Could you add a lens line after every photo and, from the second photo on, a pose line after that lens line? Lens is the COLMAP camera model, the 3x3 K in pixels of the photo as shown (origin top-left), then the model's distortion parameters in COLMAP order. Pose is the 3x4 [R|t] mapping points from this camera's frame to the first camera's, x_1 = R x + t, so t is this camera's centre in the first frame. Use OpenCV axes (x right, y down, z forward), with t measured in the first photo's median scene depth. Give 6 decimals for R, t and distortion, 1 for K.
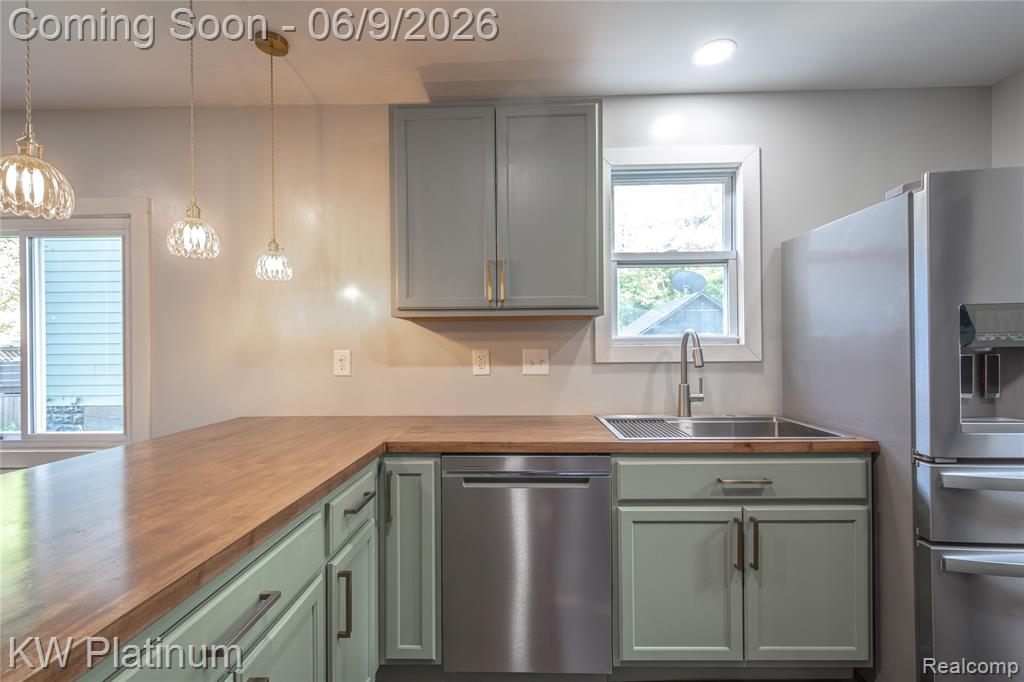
lens RADIAL K [[457.8, 0, 512.0], [0, 457.8, 341.0], [0, 0, 1]] dist [0.010653, -0.000308]
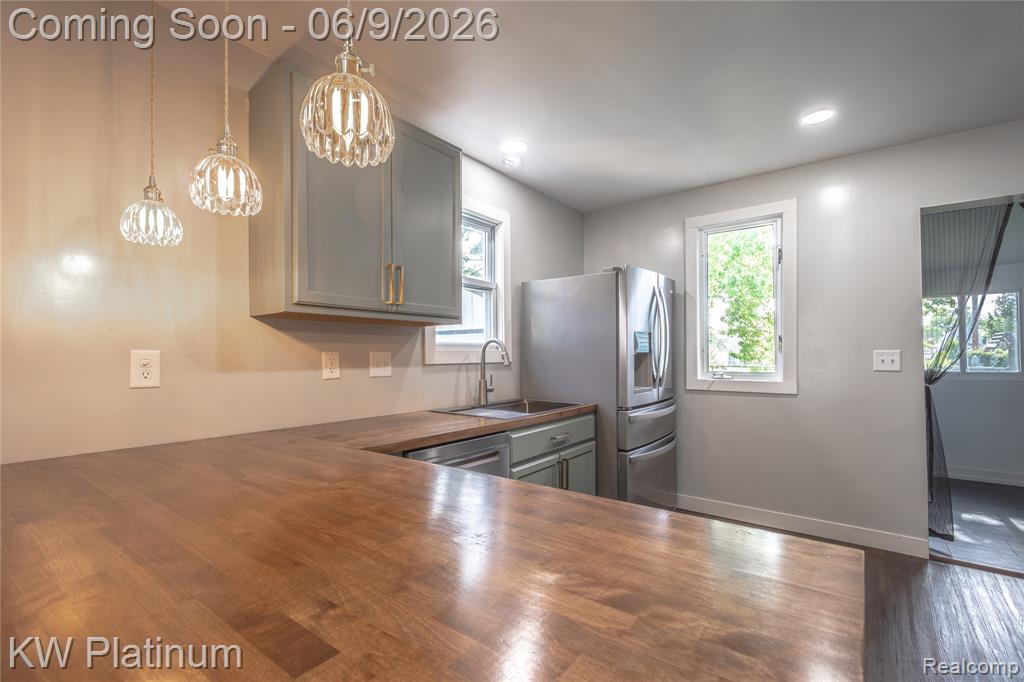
lens RADIAL K [[457.8, 0, 512.0], [0, 457.8, 341.0], [0, 0, 1]] dist [0.010653, -0.000308]
pose [[0.590255, 0.031392, 0.806606, -0.644937], [-0.017008, 0.999505, -0.026453, 0.015827], [-0.807038, 0.001895, 0.590497, 0.152425]]
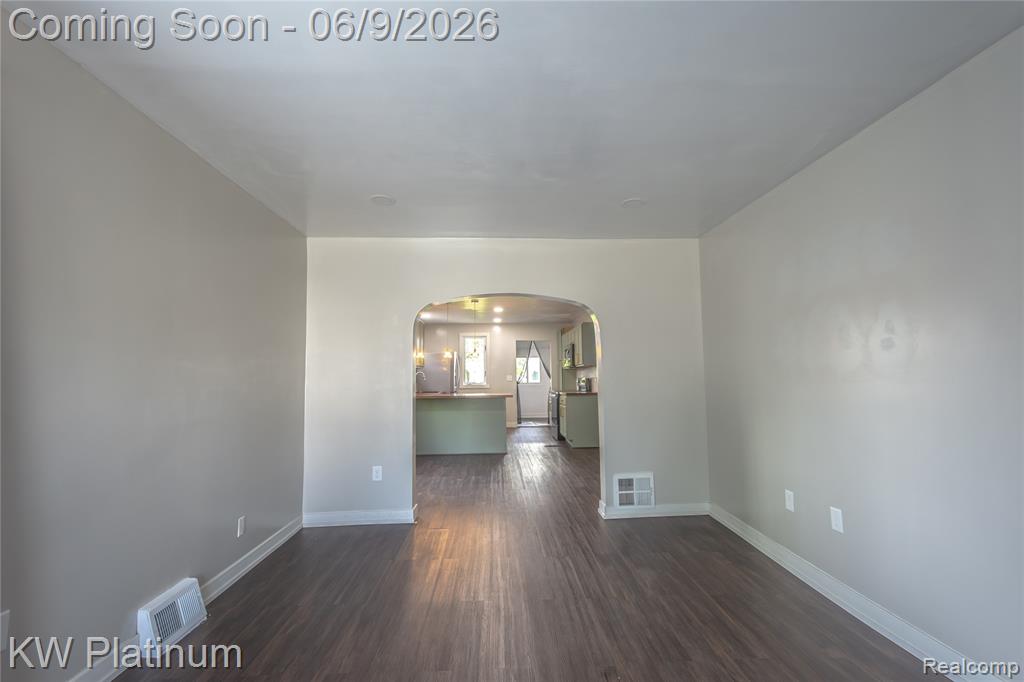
lens RADIAL K [[457.8, 0, 512.0], [0, 457.8, 341.0], [0, 0, 1]] dist [0.010653, -0.000308]
pose [[-0.083080, 0.084245, 0.992976, -2.985708], [0.001119, 0.996428, -0.084444, 0.029523], [-0.996542, -0.005904, -0.082878, 0.366316]]
